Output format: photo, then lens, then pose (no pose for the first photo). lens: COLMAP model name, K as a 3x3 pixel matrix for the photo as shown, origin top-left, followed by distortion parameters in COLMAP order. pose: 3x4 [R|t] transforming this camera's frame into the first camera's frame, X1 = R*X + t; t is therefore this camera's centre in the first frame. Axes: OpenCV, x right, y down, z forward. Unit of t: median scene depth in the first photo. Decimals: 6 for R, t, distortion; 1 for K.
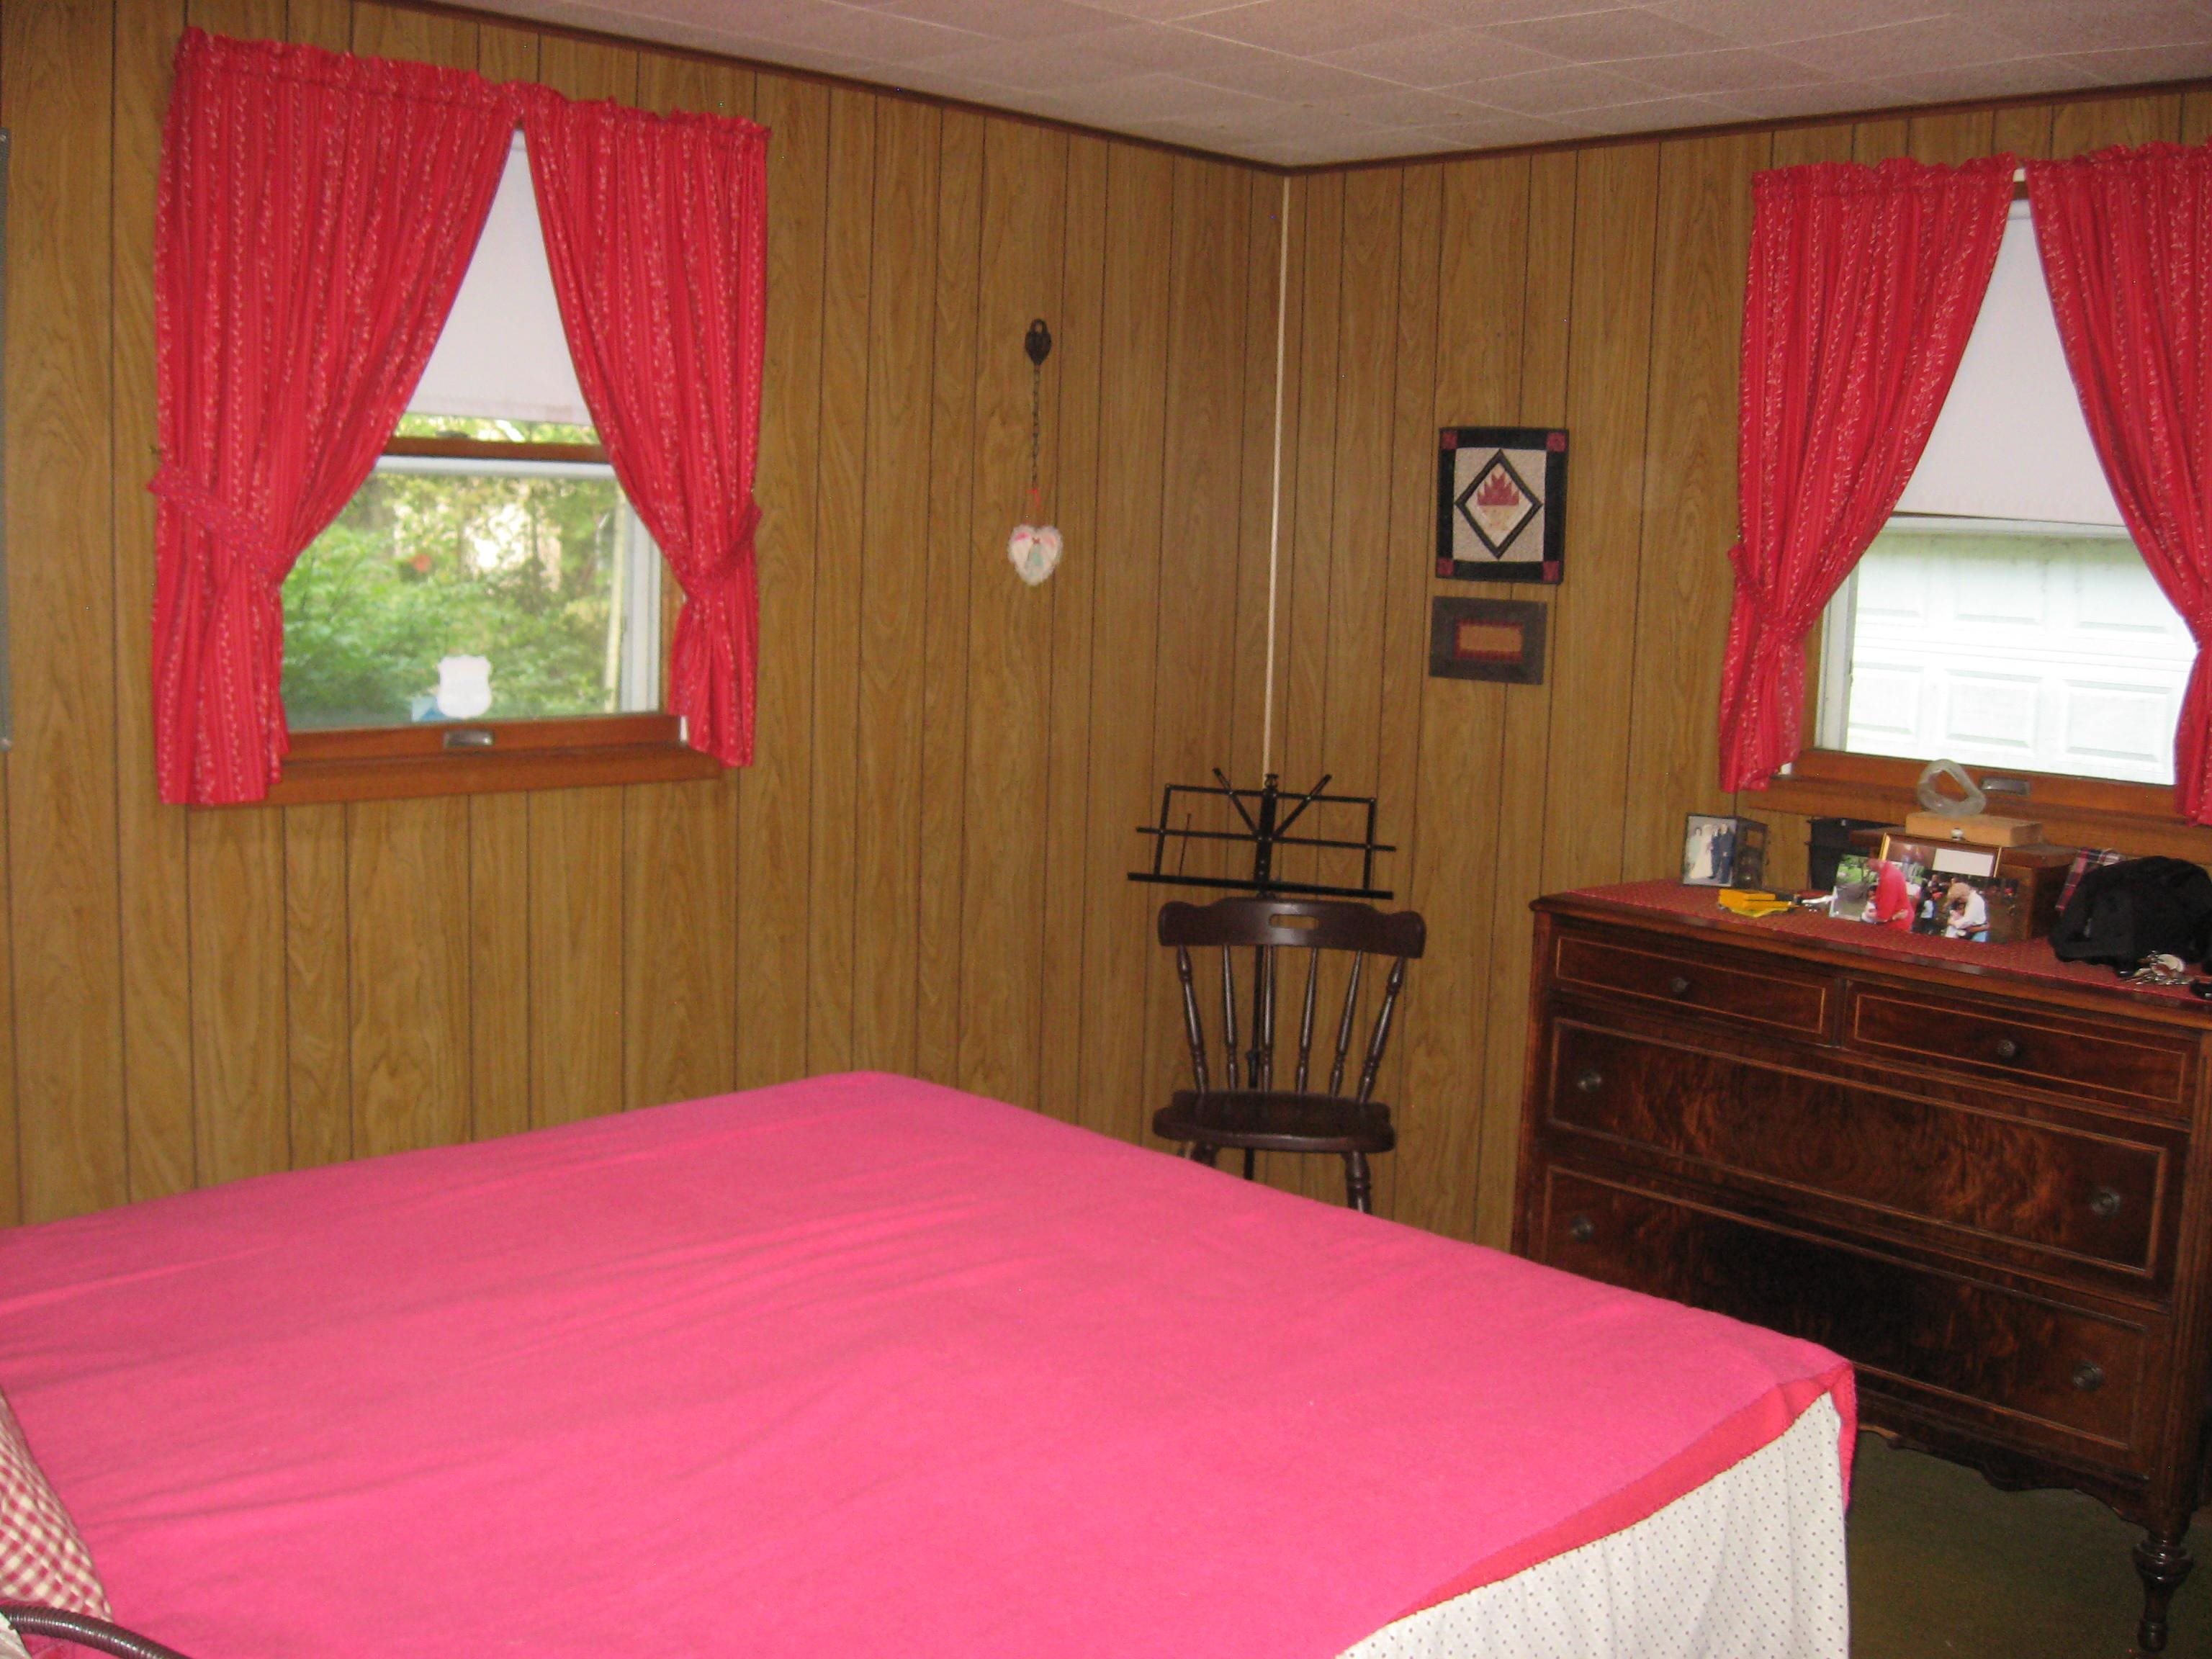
lens RADIAL K [[2278.1, 0, 1106.0], [0, 2278.1, 829.5], [0, 0, 1]] dist [-0.146861, 0.094879]
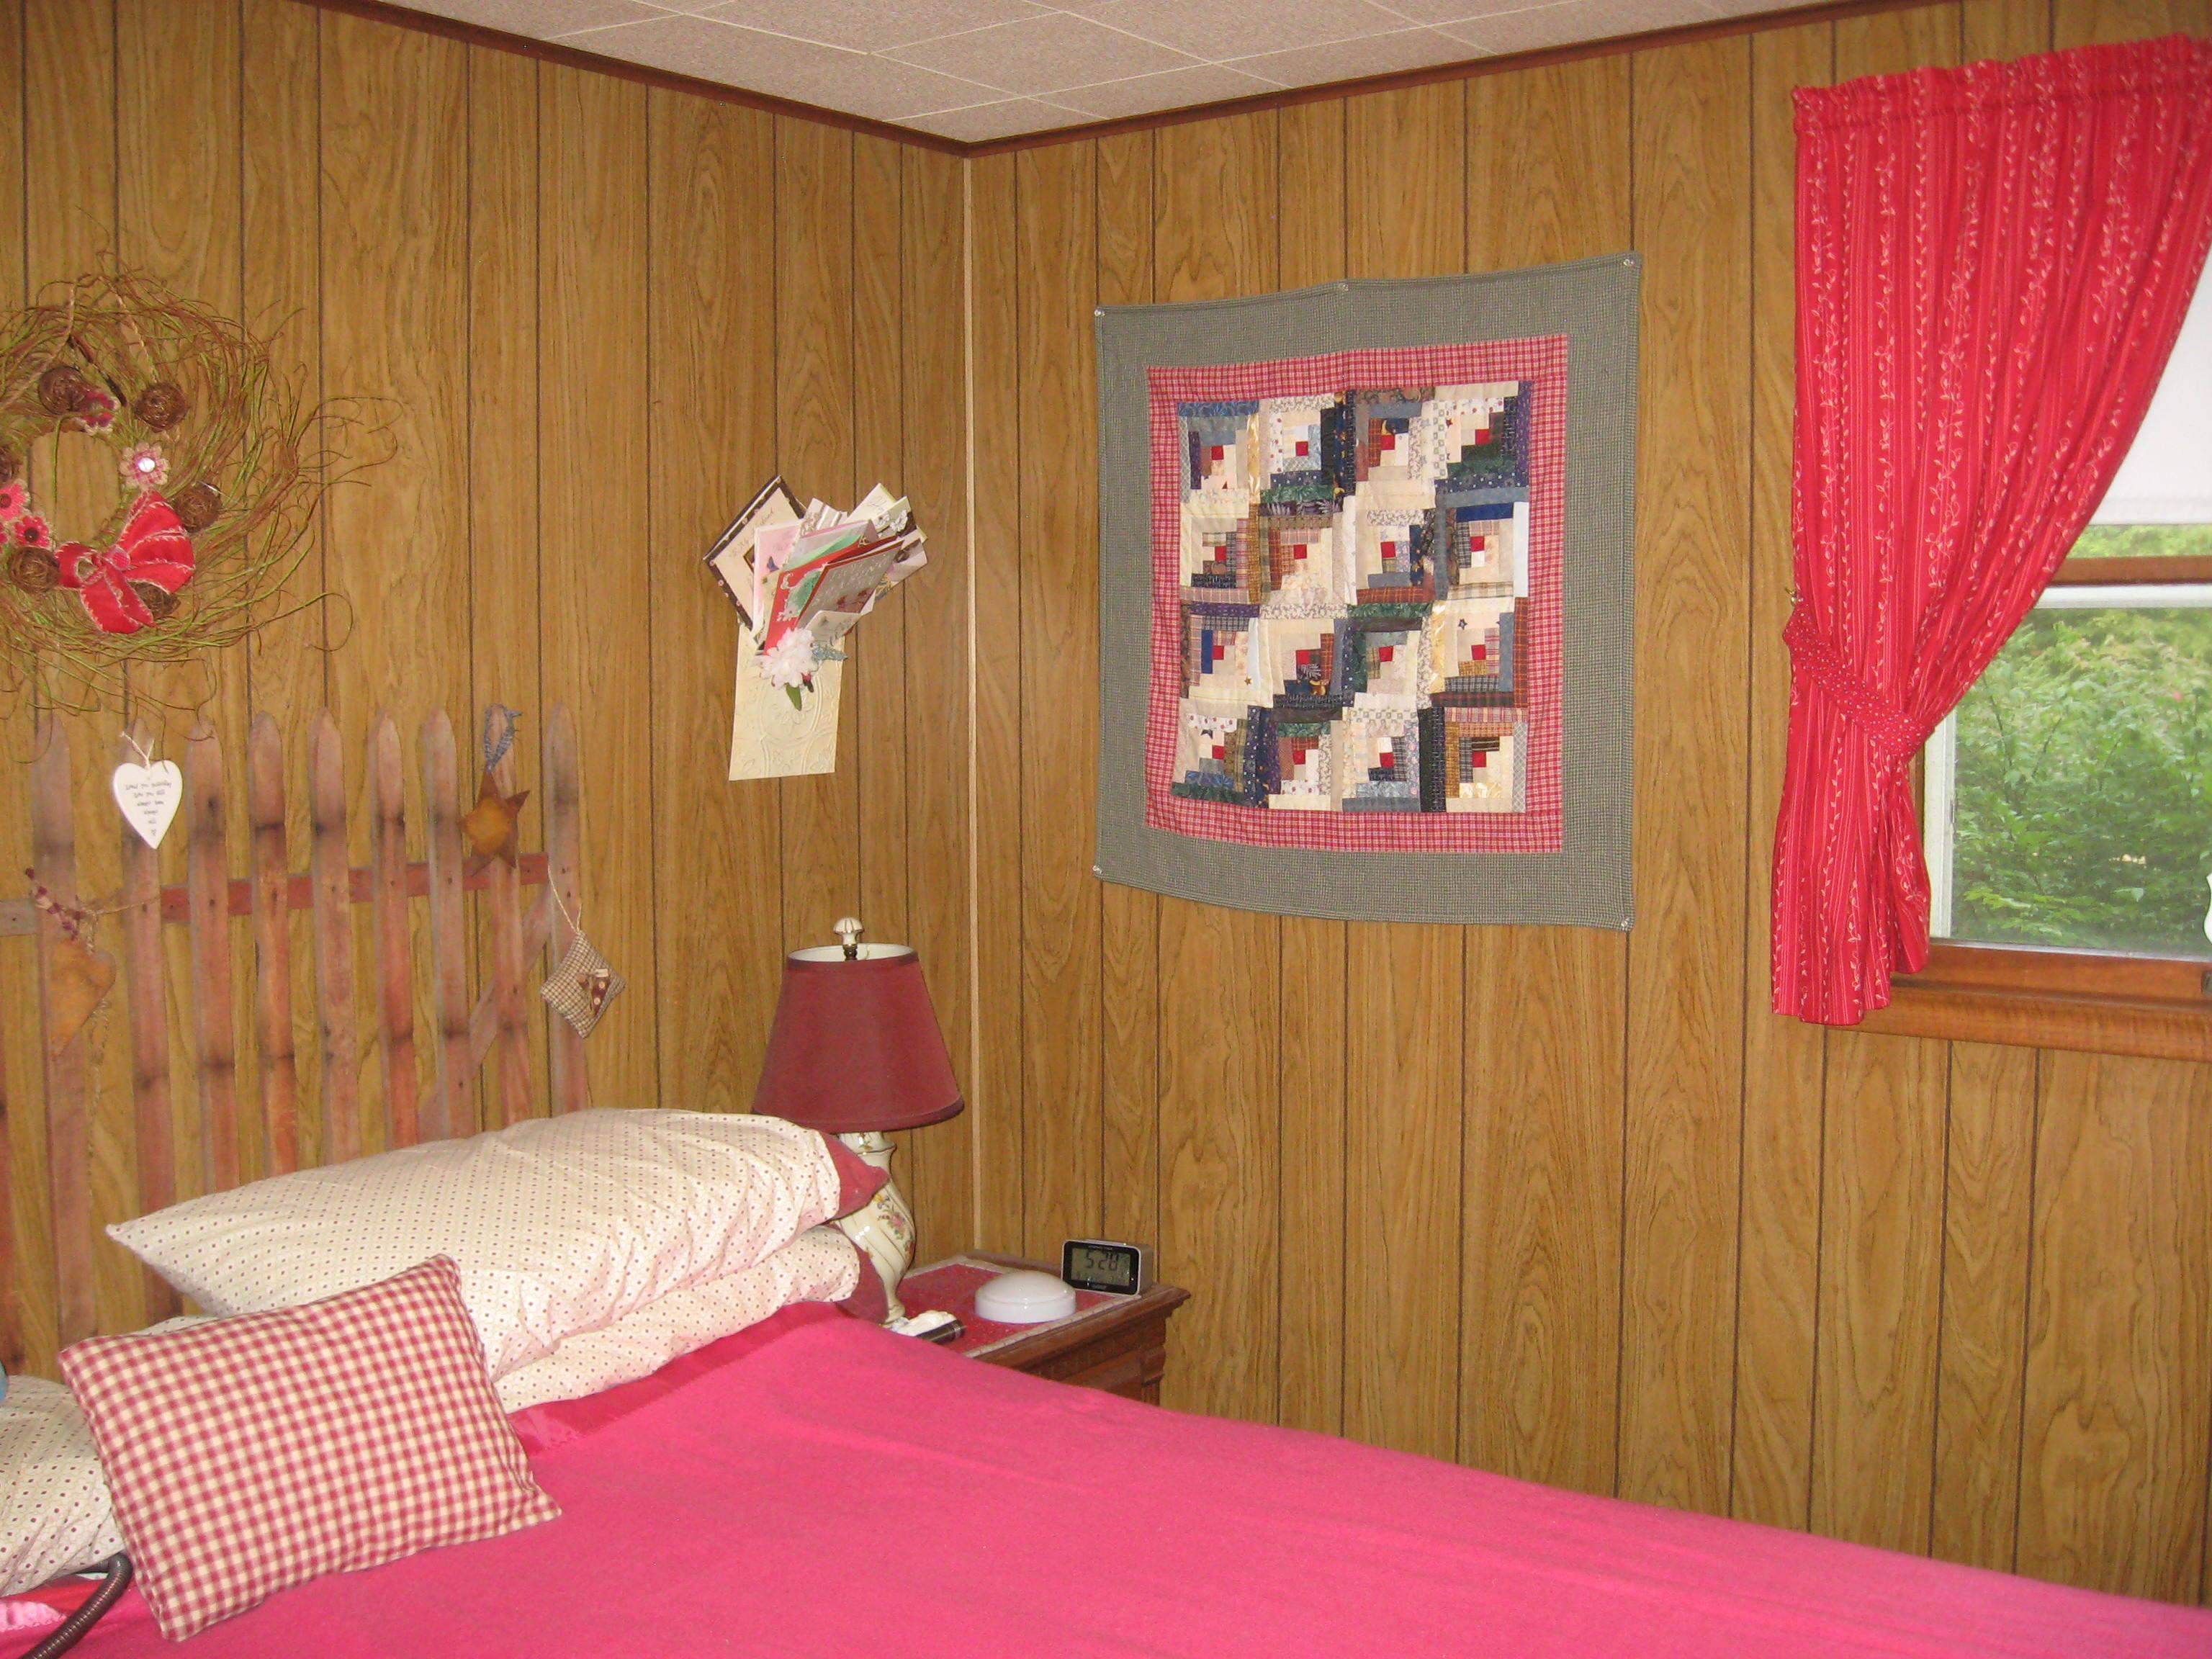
lens RADIAL K [[2278.1, 0, 1106.0], [0, 2278.1, 829.5], [0, 0, 1]] dist [-0.146861, 0.094879]
pose [[0.765818, 0.008999, -0.642994, -0.083700], [-0.051215, 0.997579, -0.047037, -0.028733], [0.641015, 0.068953, 0.764425, 0.189196]]
